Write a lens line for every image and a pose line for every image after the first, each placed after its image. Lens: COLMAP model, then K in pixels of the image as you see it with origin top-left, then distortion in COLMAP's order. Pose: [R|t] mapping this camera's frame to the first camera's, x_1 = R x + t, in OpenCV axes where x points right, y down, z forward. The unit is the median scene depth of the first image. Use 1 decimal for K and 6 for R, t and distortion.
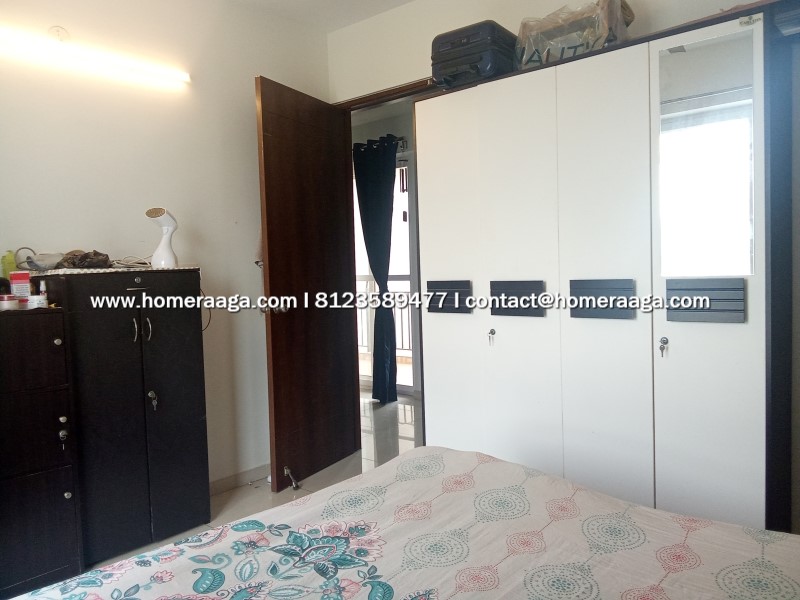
lens RADIAL K [[620.2, 0, 403.3], [0, 620.2, 302.3], [0, 0, 1]] dist [0.075376, -0.138083]
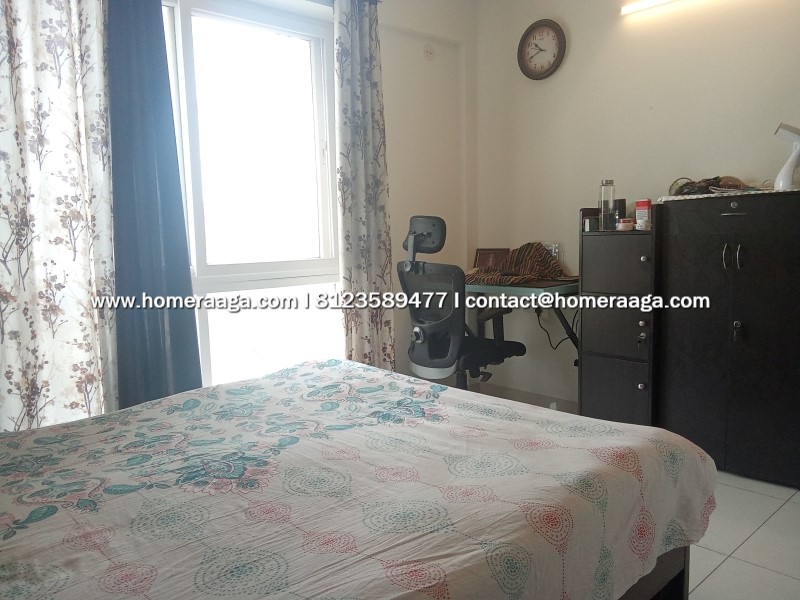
lens RADIAL K [[620.2, 0, 403.3], [0, 620.2, 302.3], [0, 0, 1]] dist [0.075376, -0.138083]
pose [[-0.129891, 0.142228, -0.981274, 1.063457], [-0.011720, 0.989369, 0.144953, -0.034541], [0.991459, 0.030328, -0.126844, 1.049464]]
